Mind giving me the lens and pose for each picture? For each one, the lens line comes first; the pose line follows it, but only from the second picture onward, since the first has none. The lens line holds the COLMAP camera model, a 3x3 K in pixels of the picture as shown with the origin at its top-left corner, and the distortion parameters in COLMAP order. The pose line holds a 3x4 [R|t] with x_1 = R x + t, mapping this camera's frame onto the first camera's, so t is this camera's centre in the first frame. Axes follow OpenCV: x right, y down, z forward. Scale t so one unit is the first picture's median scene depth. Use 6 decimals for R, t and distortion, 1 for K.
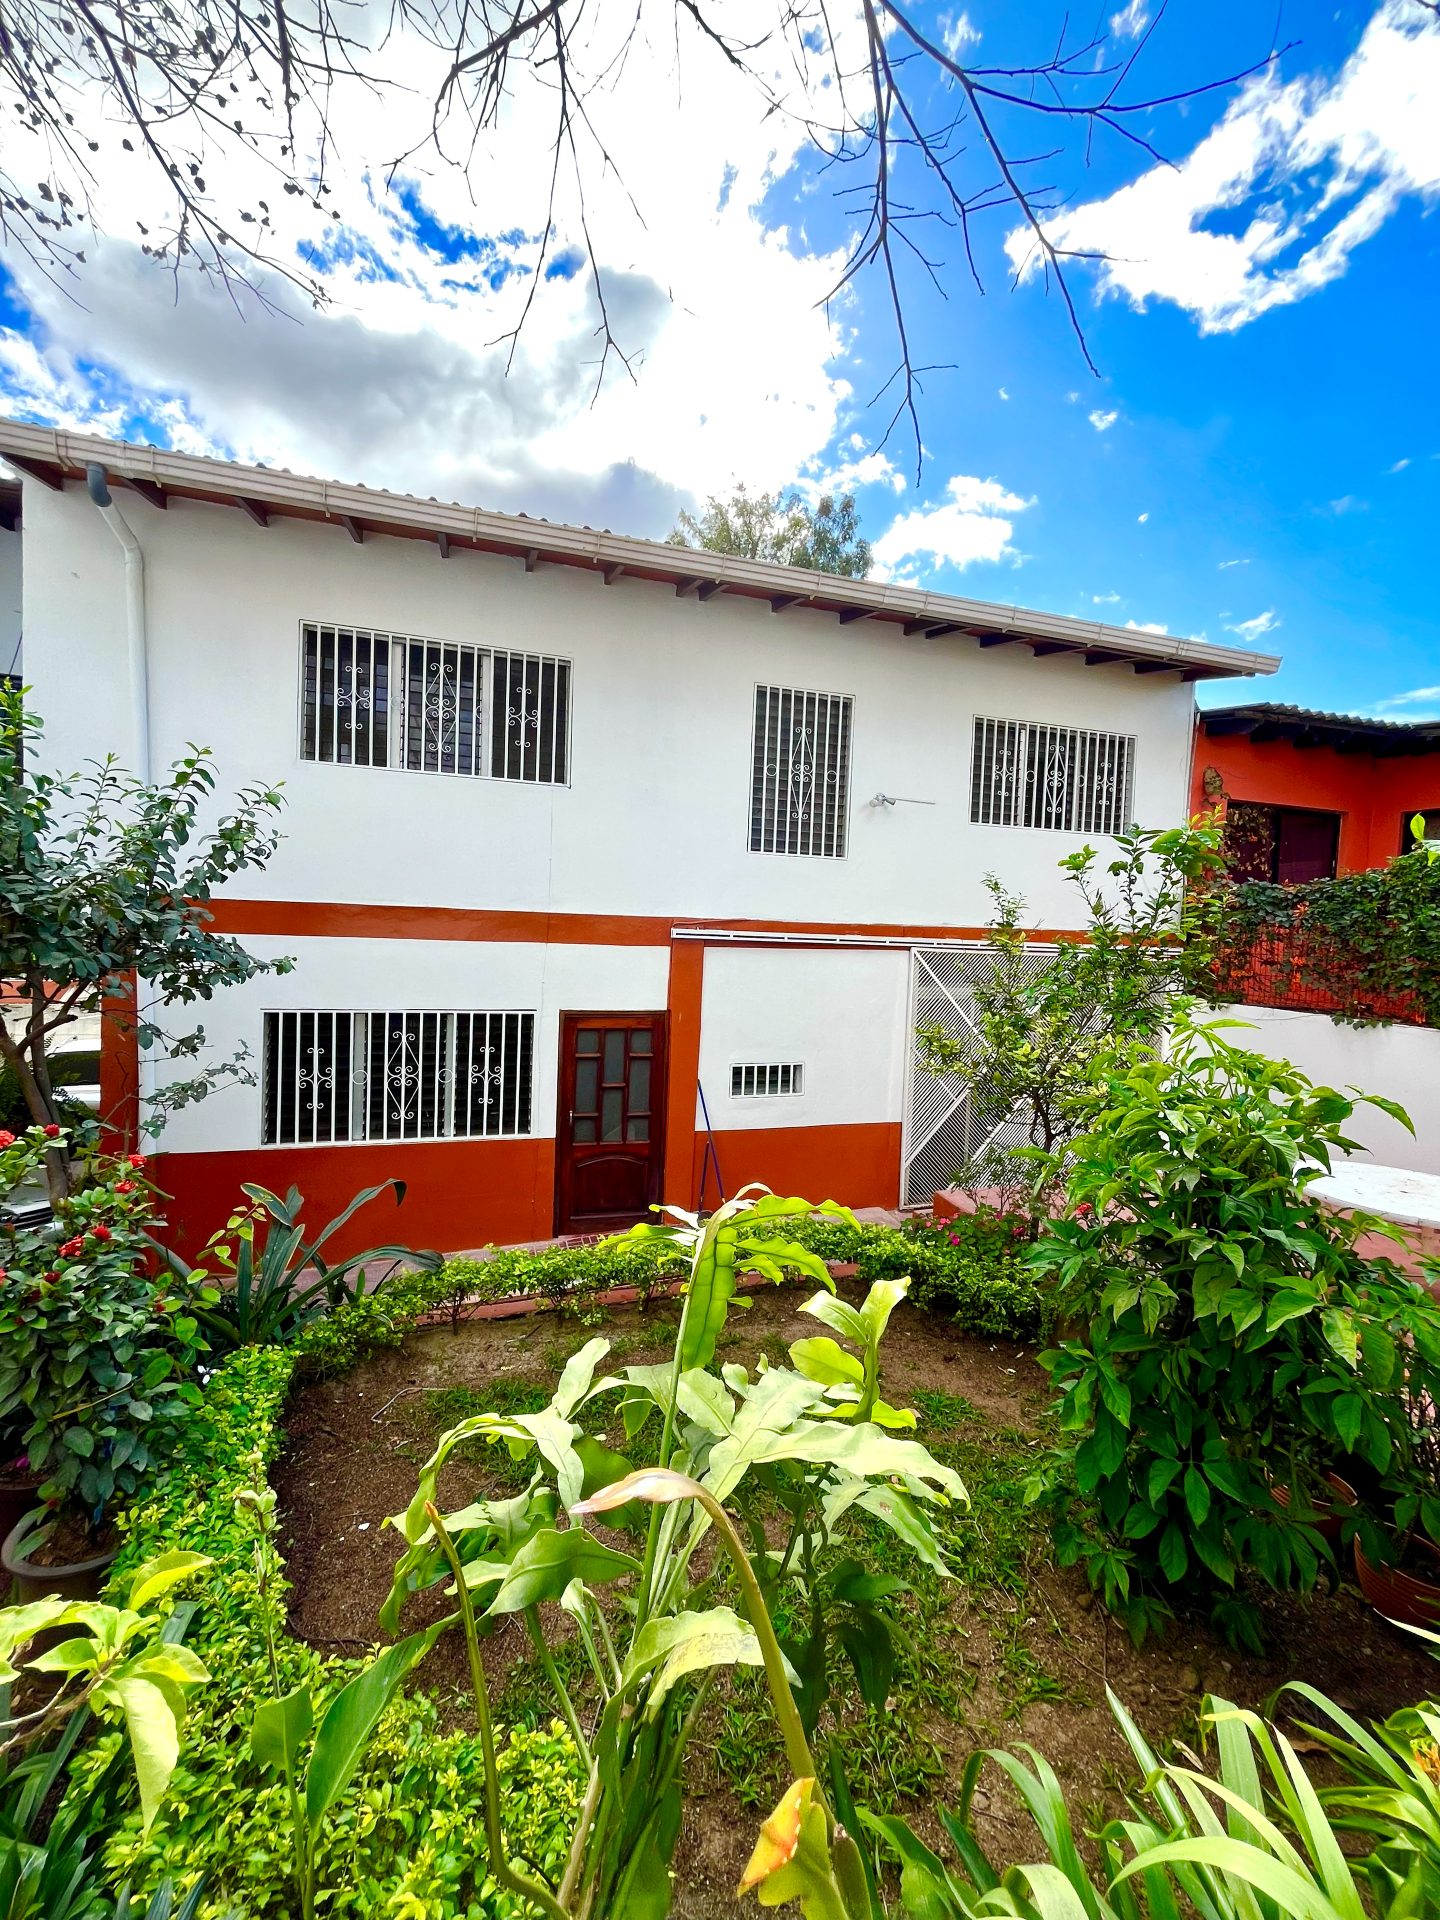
lens RADIAL K [[773.8, 0, 720.5], [0, 773.8, 961.3], [0, 0, 1]] dist [0.004360, -0.000193]
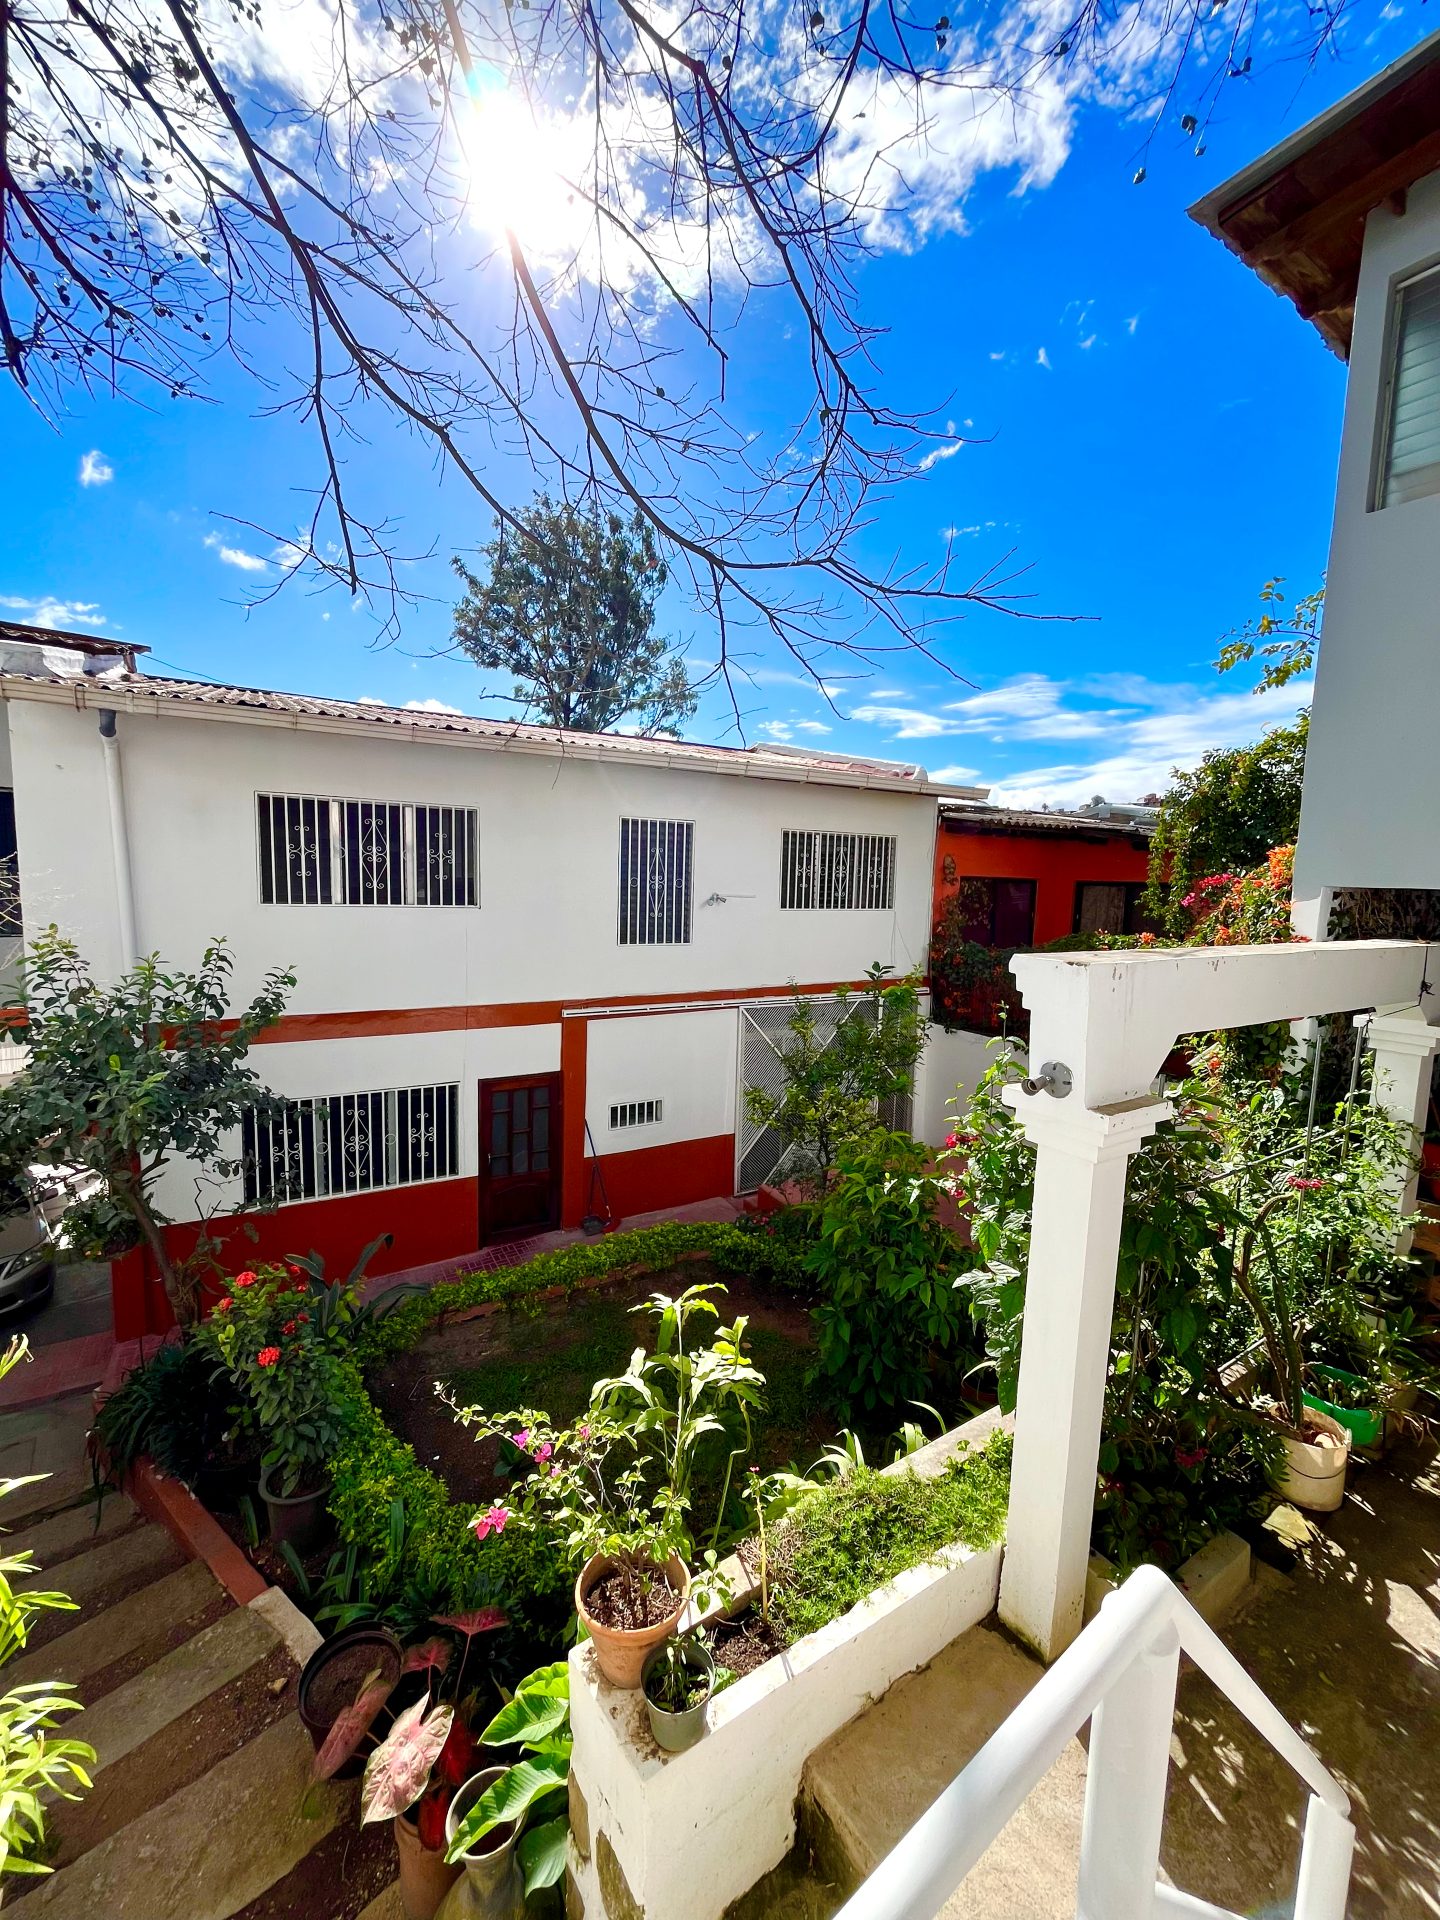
lens RADIAL K [[773.8, 0, 718.7], [0, 773.8, 961.0], [0, 0, 1]] dist [0.004360, -0.000193]
pose [[0.975762, -0.033734, 0.216221, -0.083058], [0.018419, 0.997201, 0.072460, -0.208754], [-0.218060, -0.066721, 0.973652, -0.319414]]
